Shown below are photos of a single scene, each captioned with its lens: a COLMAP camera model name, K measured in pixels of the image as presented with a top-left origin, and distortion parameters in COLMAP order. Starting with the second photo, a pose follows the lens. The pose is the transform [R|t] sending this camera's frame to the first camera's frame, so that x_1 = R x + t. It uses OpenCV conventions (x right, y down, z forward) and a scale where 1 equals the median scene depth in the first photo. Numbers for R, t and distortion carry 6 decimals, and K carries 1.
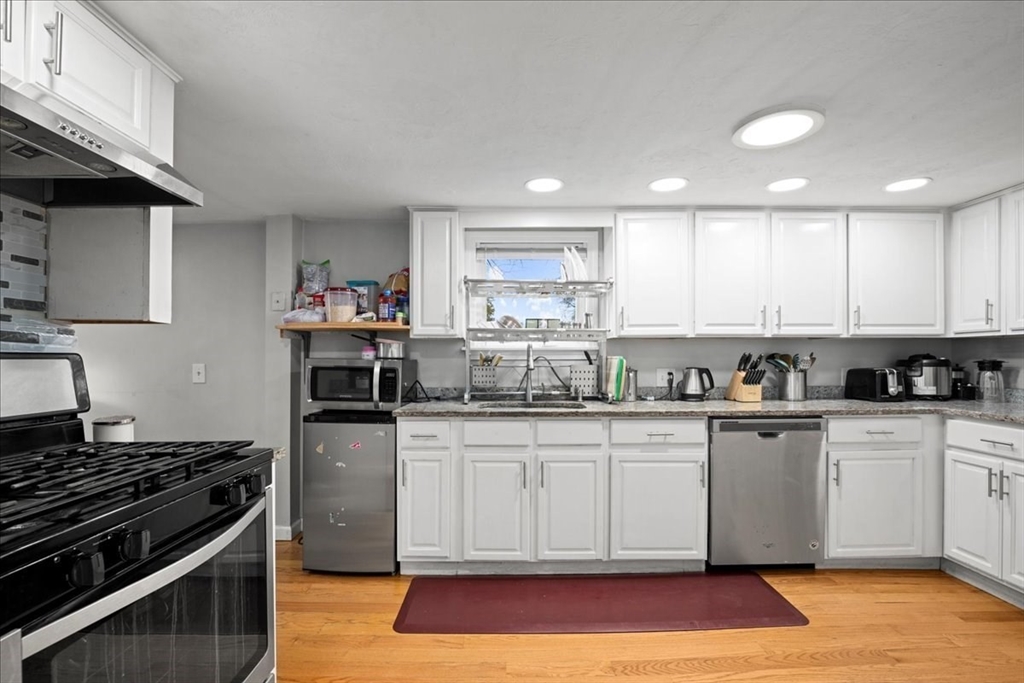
lens RADIAL K [[493.1, 0, 528.8], [0, 493.1, 353.5], [0, 0, 1]] dist [-0.011075, -0.002515]
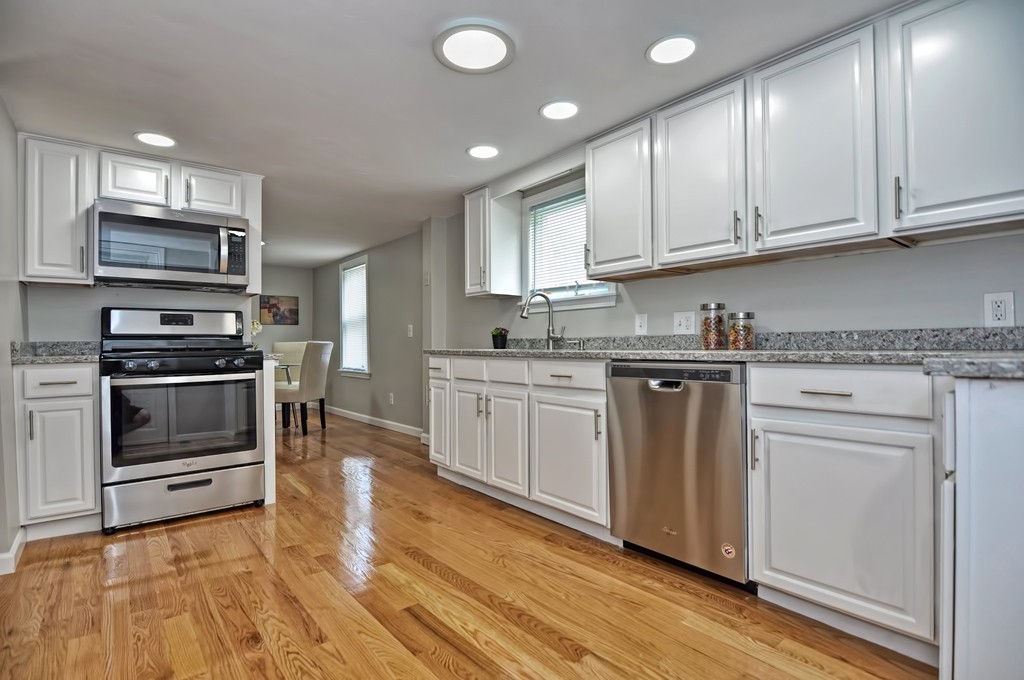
lens RADIAL K [[493.1, 0, 507.4], [0, 493.1, 338.4], [0, 0, 1]] dist [-0.011075, -0.002515]
pose [[0.615492, -0.011247, -0.788063, 0.937045], [0.006516, 0.999937, -0.009182, 0.098962], [0.788116, 0.000516, 0.615526, 0.336940]]
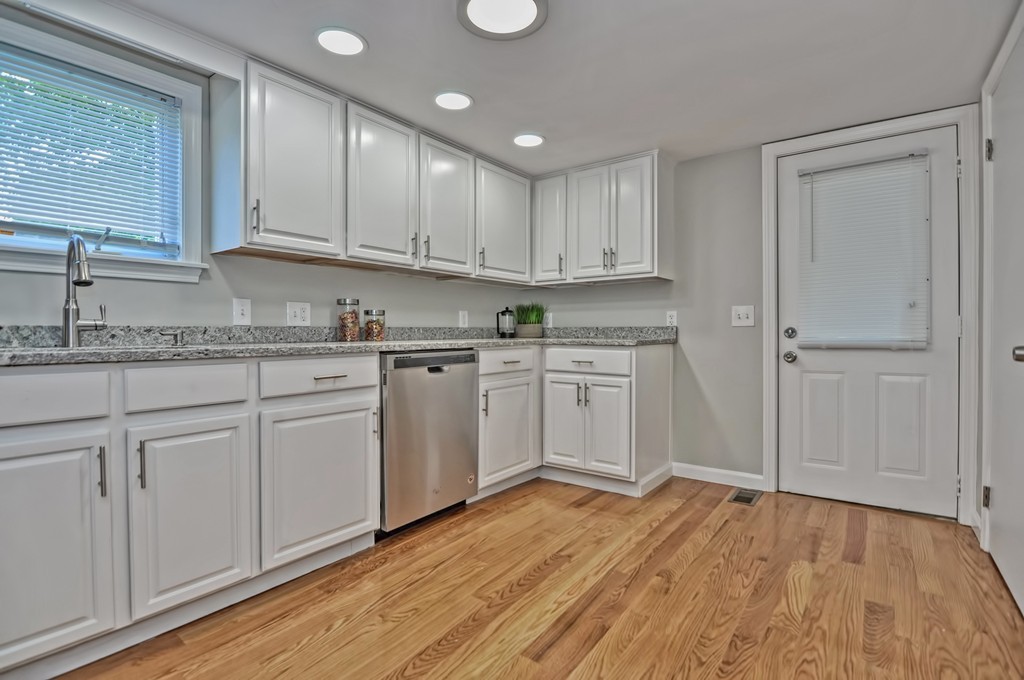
lens RADIAL K [[493.1, 0, 511.6], [0, 493.1, 337.4], [0, 0, 1]] dist [-0.011075, -0.002515]
pose [[0.608548, -0.006337, 0.793492, -0.152415], [-0.000748, 0.999963, 0.008559, 0.097180], [-0.793517, -0.005802, 0.608520, 0.331747]]
